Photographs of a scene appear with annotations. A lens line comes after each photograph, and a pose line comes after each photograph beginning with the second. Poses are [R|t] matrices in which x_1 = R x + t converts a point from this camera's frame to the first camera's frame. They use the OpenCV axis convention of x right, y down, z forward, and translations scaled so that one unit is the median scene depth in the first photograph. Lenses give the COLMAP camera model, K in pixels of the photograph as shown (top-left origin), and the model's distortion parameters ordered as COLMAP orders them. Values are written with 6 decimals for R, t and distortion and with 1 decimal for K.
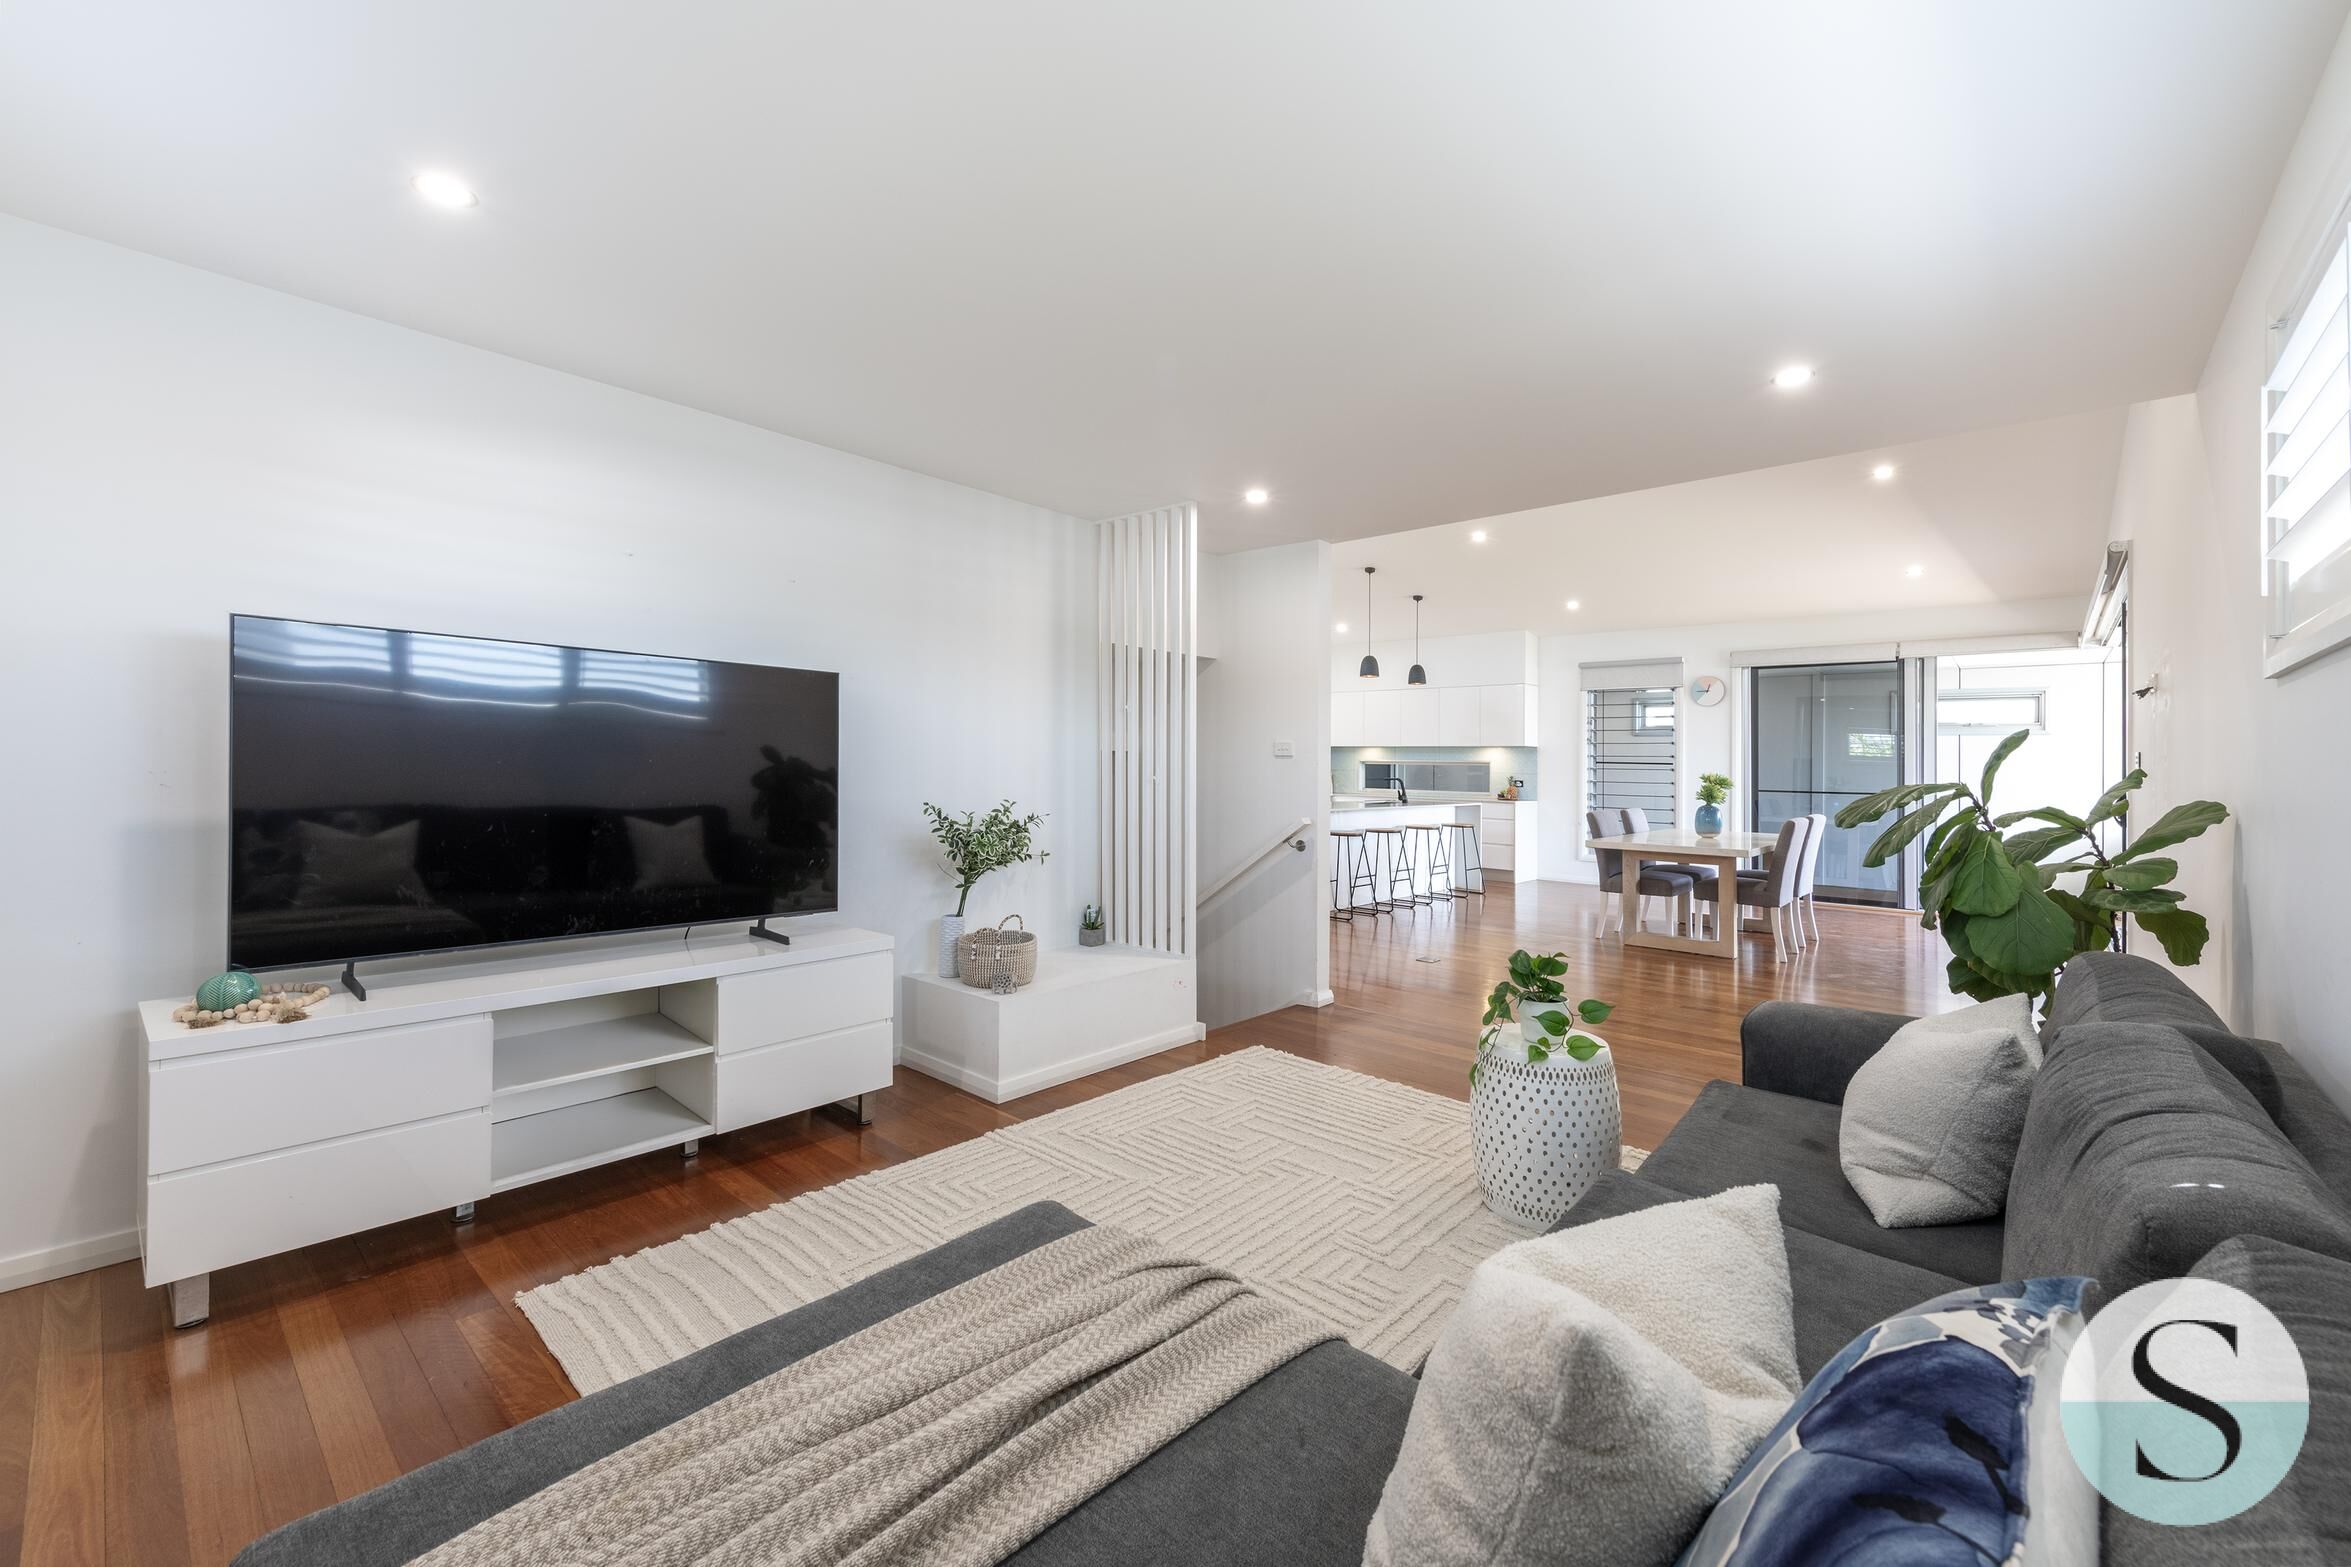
lens RADIAL K [[957.2, 0, 1186.3], [0, 957.2, 728.1], [0, 0, 1]] dist [0.015960, 0.000034]
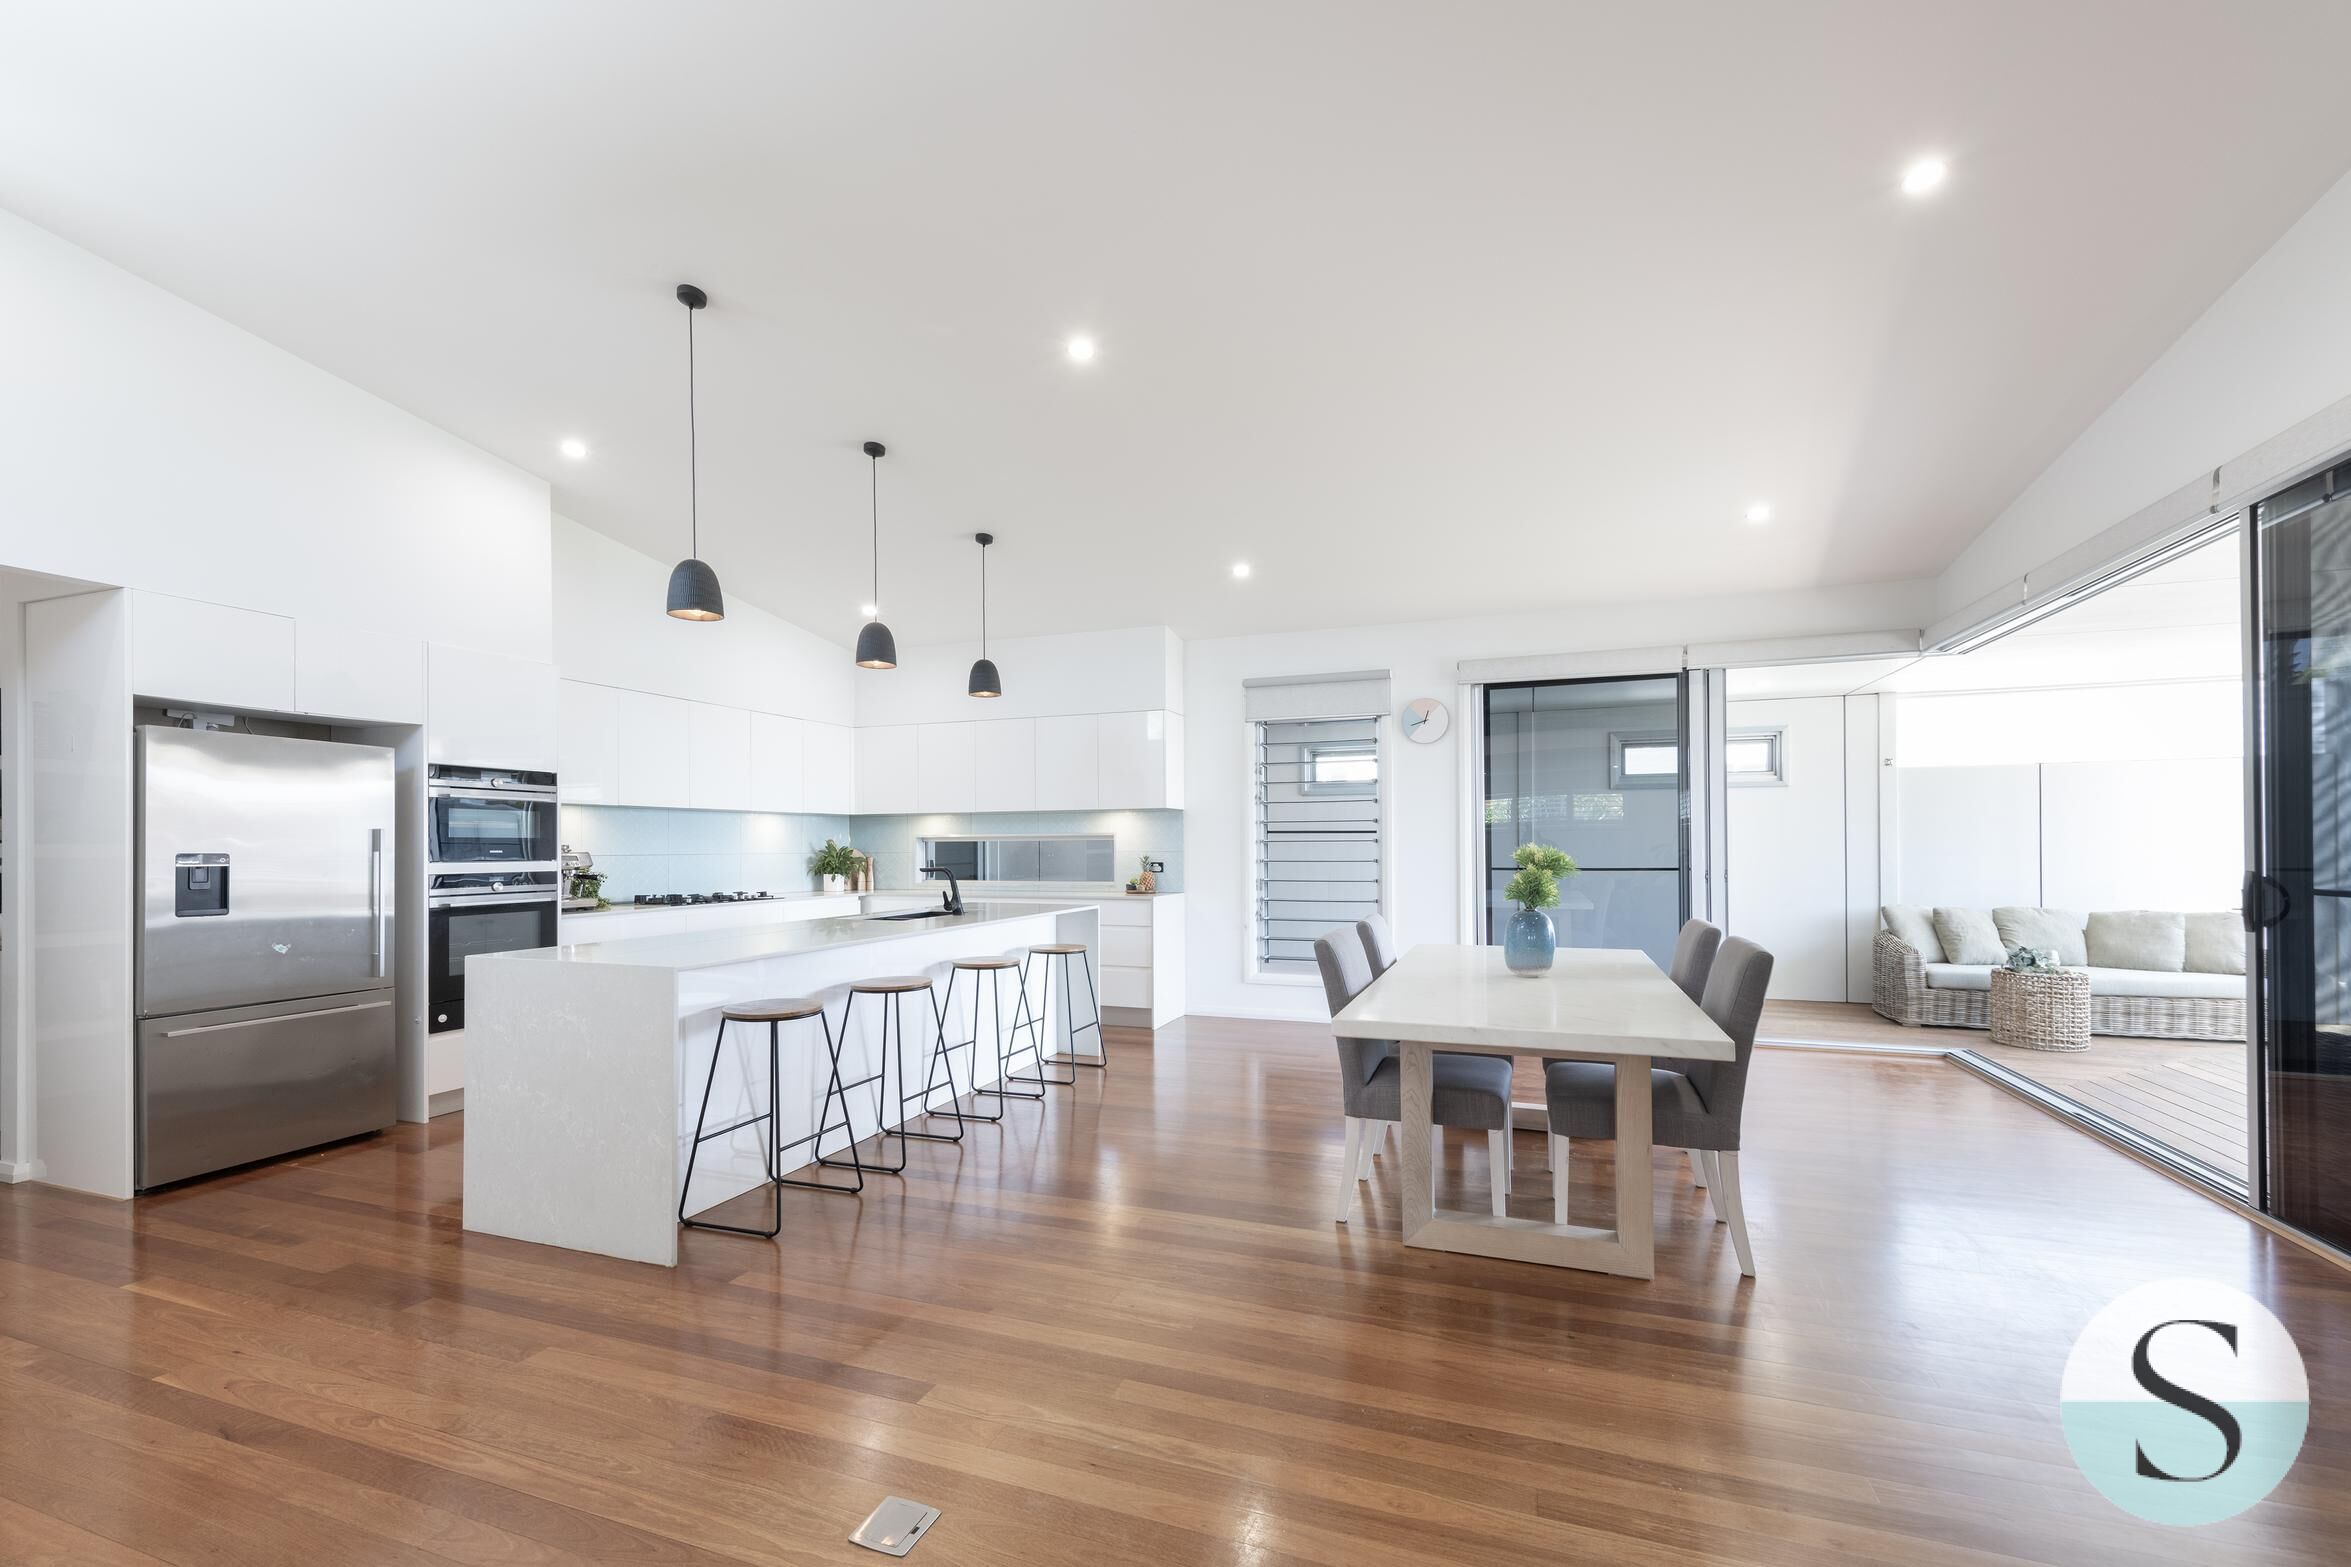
lens RADIAL K [[957.2, 0, 1194.2], [0, 957.2, 850.5], [0, 0, 1]] dist [0.015960, 0.000034]
pose [[0.926023, -0.024369, 0.376679, 0.138059], [0.006642, 0.998811, 0.048287, 0.017039], [-0.377408, -0.042213, 0.925084, 0.427053]]
